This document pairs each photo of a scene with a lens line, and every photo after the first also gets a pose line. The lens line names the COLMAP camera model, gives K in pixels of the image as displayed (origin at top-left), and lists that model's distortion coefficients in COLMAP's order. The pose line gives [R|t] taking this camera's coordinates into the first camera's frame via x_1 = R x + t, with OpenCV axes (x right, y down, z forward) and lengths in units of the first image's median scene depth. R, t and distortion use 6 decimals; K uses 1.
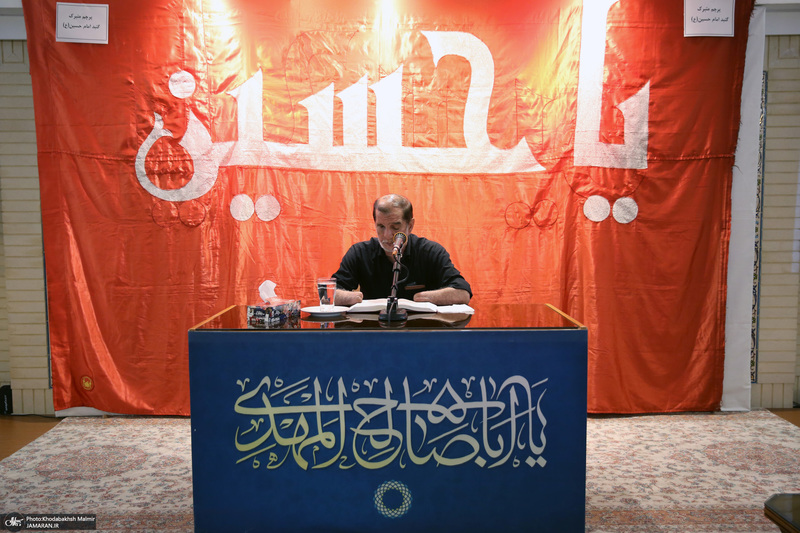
lens RADIAL K [[746.9, 0, 395.0], [0, 746.9, 270.5], [0, 0, 1]] dist [0.006022, 0.000000]
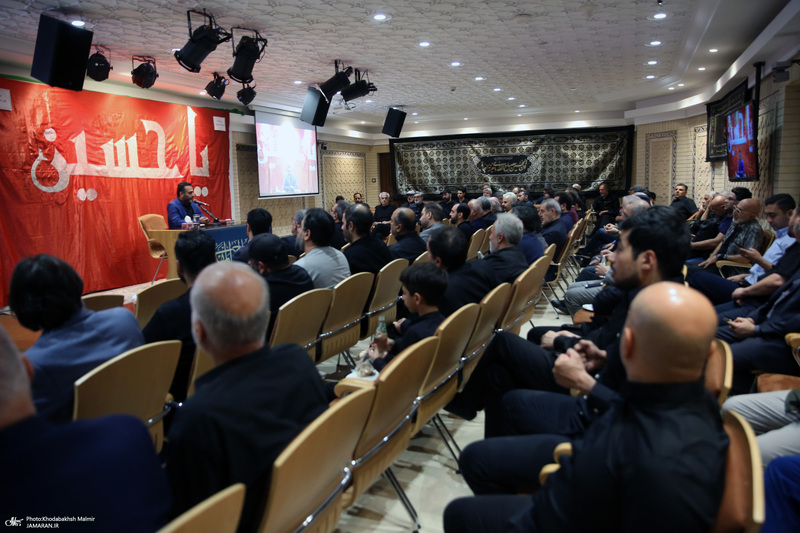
lens RADIAL K [[574.3, 0, 398.8], [0, 574.3, 261.3], [0, 0, 1]] dist [0.038851, 0.009276]
pose [[0.378883, -0.137030, 0.915244, -1.424559], [0.105352, 0.988934, 0.104450, 0.026425], [-0.919429, 0.056849, 0.389126, -0.475777]]
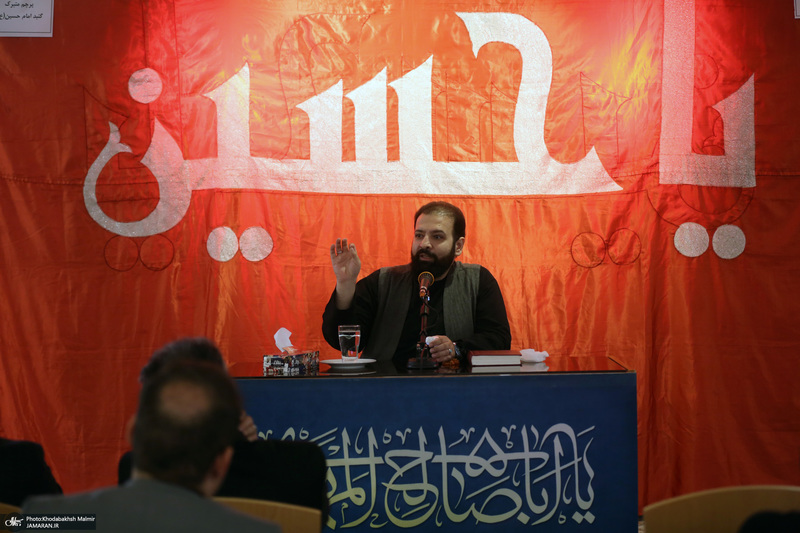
lens RADIAL K [[1704.8, 0, 402.2], [0, 1704.8, 274.9], [0, 0, 1]] dist [-0.171251, 0.000000]
pose [[0.999900, -0.011872, -0.007665, -0.009958], [0.011402, 0.998209, -0.058733, 0.050526], [0.008349, 0.058640, 0.998244, -0.720529]]
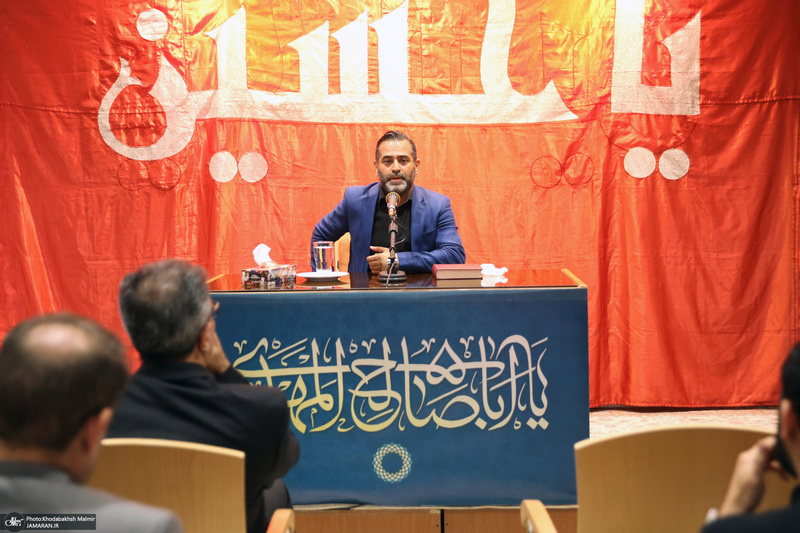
lens RADIAL K [[1233.6, 0, 397.2], [0, 1233.6, 233.5], [0, 0, 1]] dist [0.148386, 0.000000]
pose [[0.999542, -0.010926, -0.028229, 0.034485], [0.010273, 0.999678, -0.023183, 0.027392], [0.028473, 0.022882, 0.999333, -0.416440]]
